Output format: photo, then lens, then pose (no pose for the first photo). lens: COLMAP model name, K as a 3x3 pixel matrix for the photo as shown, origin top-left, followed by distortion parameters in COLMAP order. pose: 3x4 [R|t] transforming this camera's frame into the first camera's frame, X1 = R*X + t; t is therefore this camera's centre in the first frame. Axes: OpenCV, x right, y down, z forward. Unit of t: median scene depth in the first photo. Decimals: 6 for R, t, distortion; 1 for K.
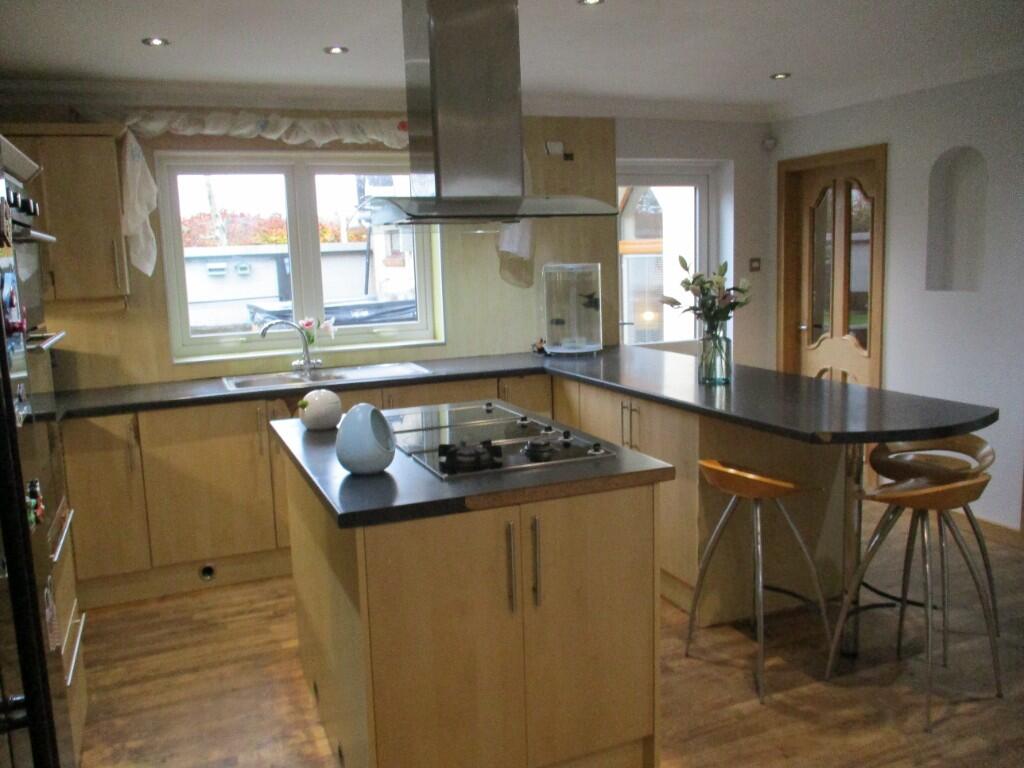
lens RADIAL K [[863.4, 0, 508.0], [0, 863.4, 381.4], [0, 0, 1]] dist [-0.006927, -0.011176]
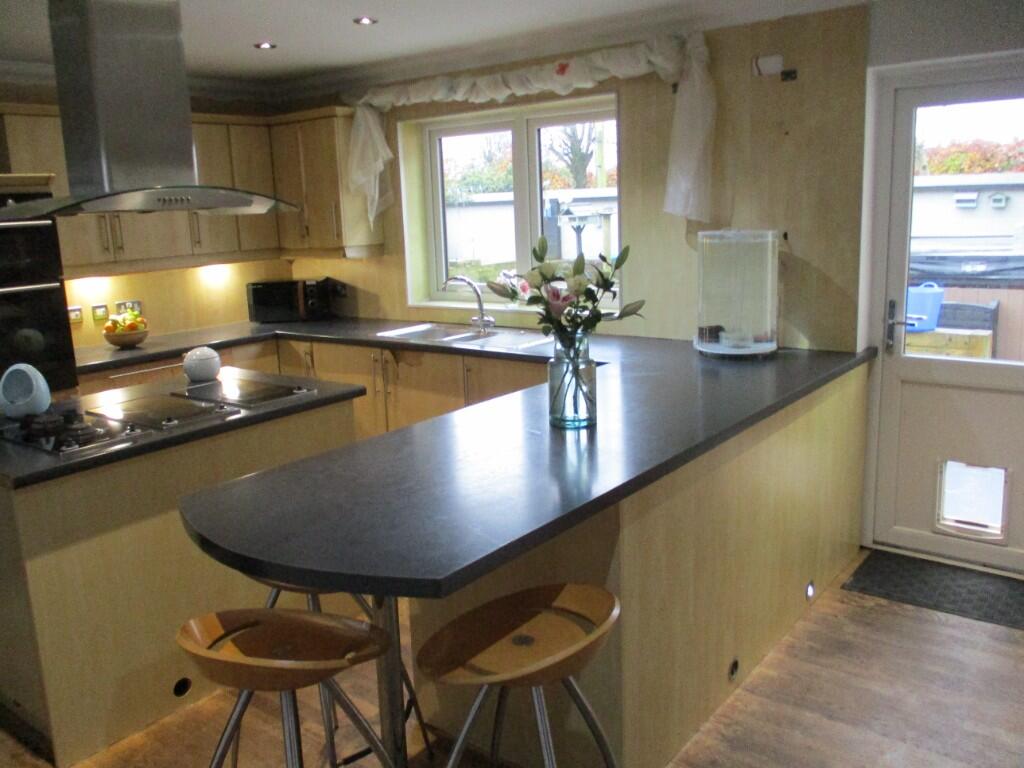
lens RADIAL K [[863.4, 0, 509.5], [0, 863.4, 385.2], [0, 0, 1]] dist [-0.006927, -0.011176]
pose [[0.498960, 0.192418, -0.844994, 0.650870], [-0.109149, 0.981228, 0.158989, -0.109773], [0.859724, 0.012901, 0.510596, 0.494794]]
